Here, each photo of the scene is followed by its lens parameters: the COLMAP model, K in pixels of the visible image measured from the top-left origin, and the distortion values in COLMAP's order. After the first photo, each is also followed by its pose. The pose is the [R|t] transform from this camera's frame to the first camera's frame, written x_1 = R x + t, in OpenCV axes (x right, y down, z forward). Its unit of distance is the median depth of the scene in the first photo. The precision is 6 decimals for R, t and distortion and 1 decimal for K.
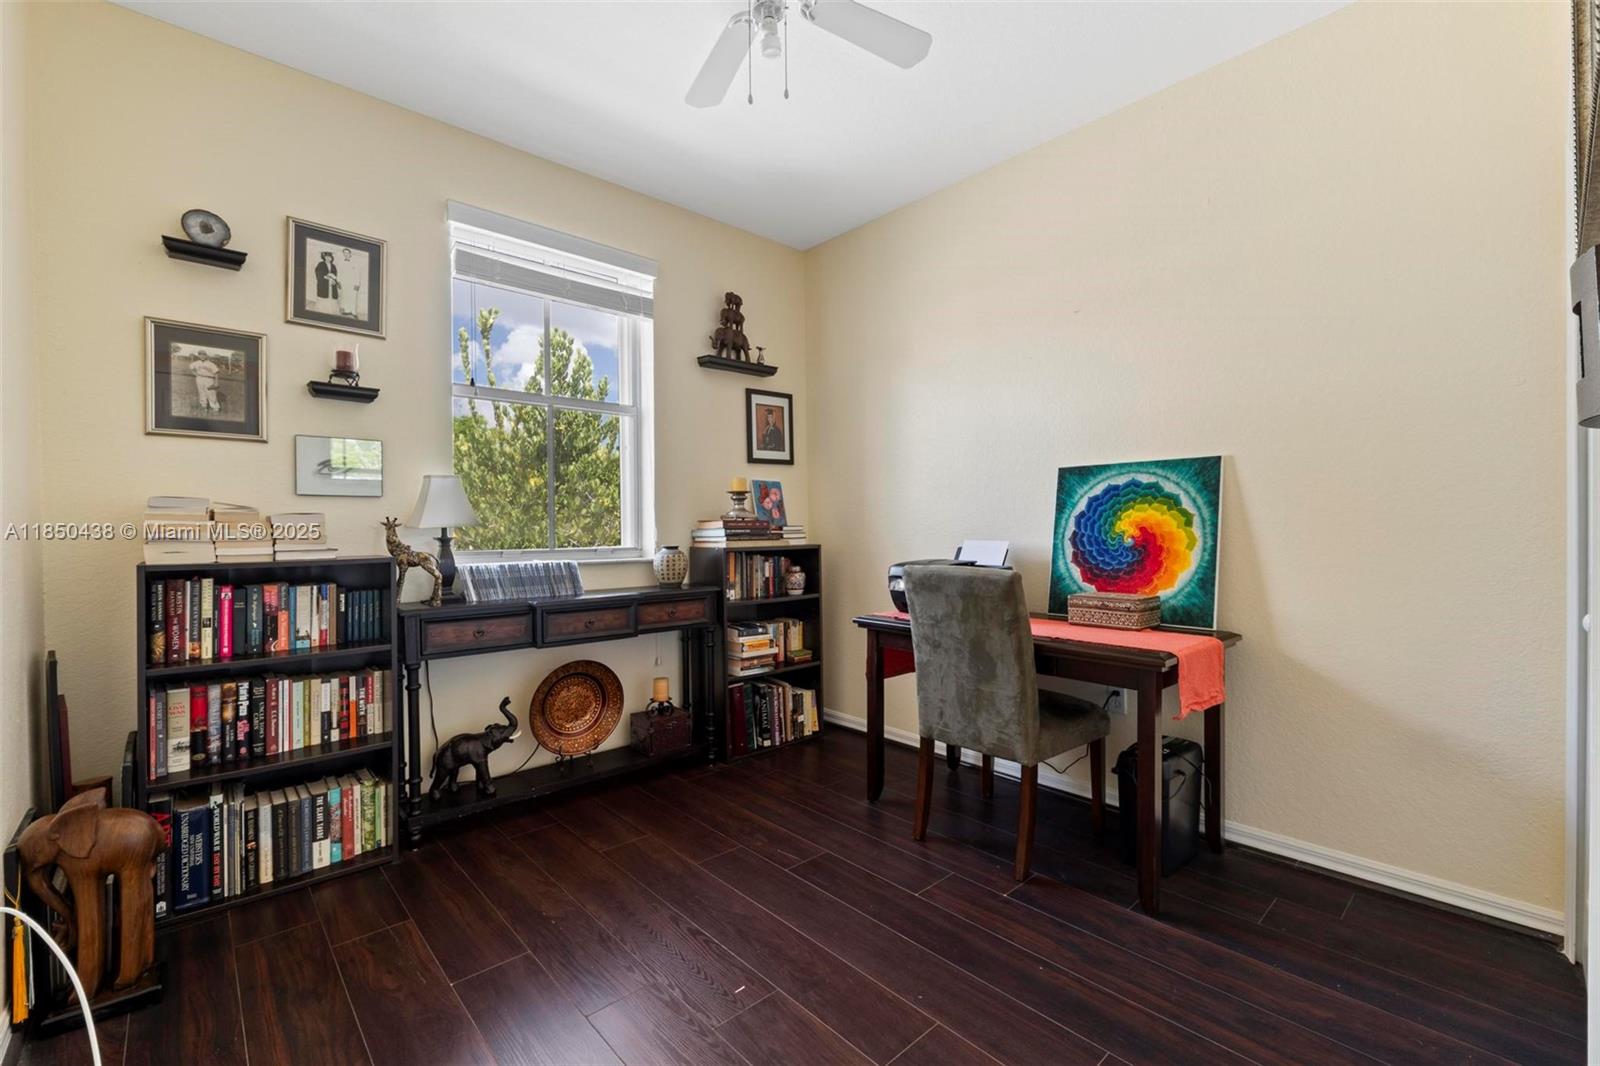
lens RADIAL K [[691.0, 0, 797.7], [0, 691.0, 532.1], [0, 0, 1]] dist [-0.000051, 0.000051]
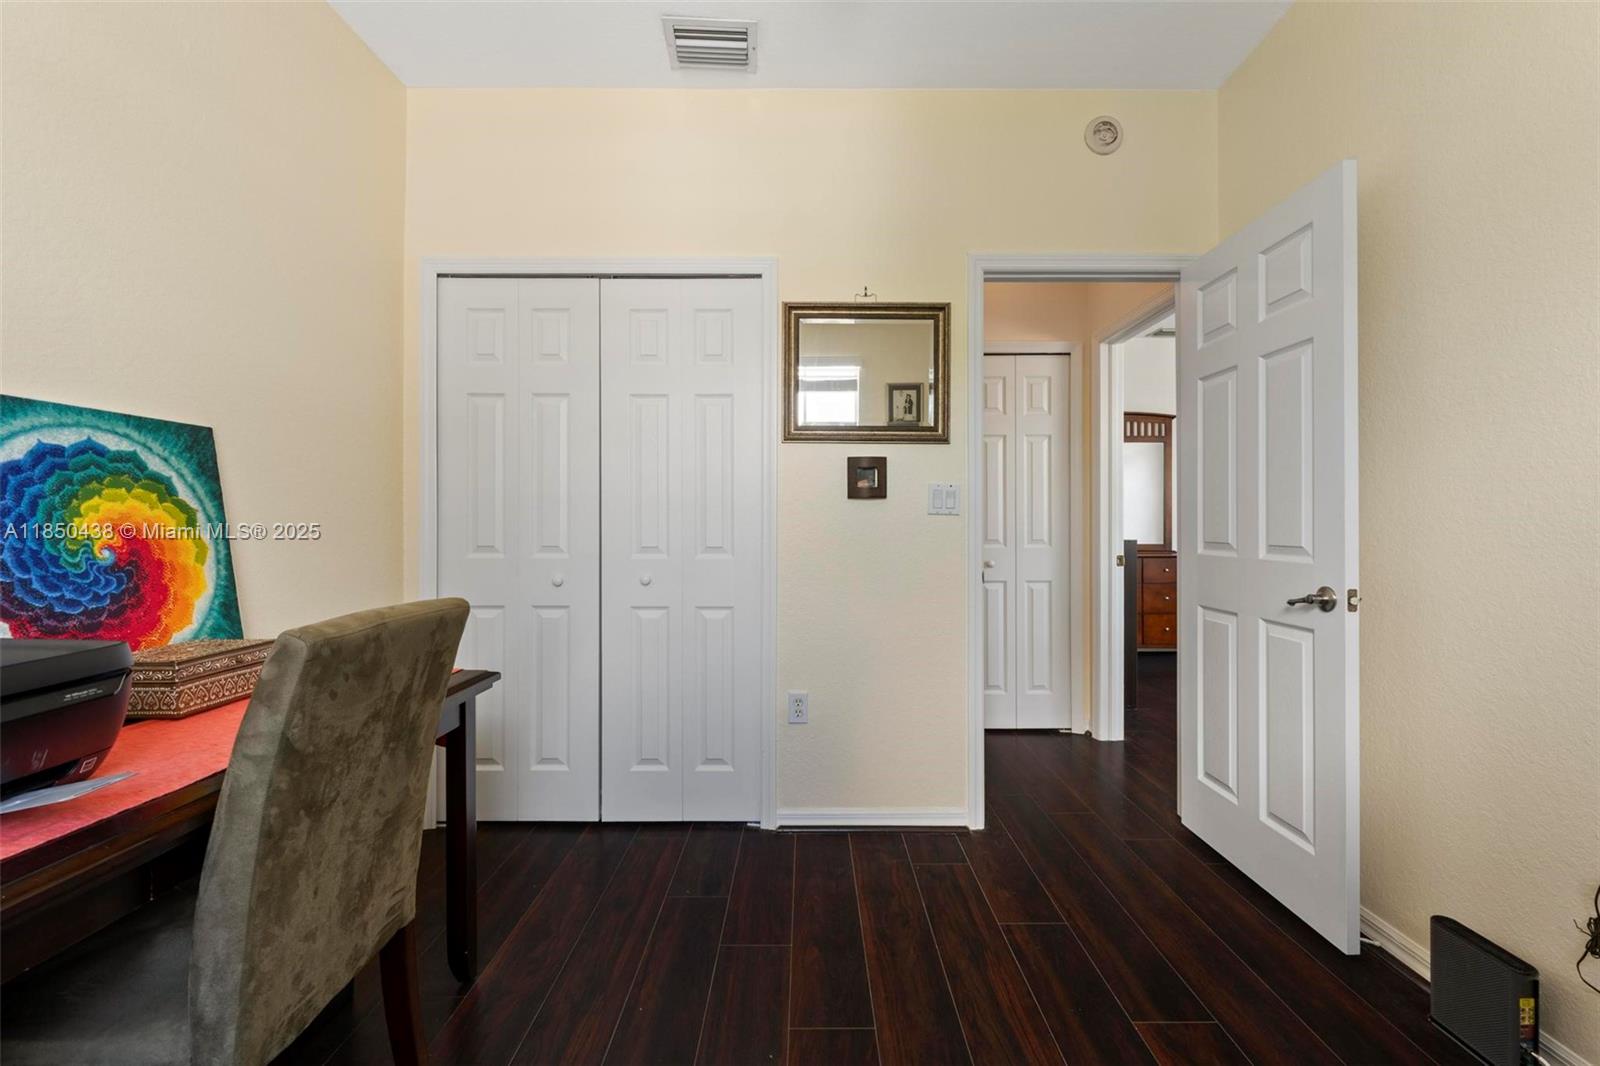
lens RADIAL K [[691.0, 0, 806.2], [0, 691.0, 523.5], [0, 0, 1]] dist [-0.000051, 0.000051]
pose [[-0.748726, 0.000933, 0.662879, -0.293313], [0.003077, 0.999993, 0.002068, -0.011589], [-0.662873, 0.003588, -0.748723, 1.067404]]
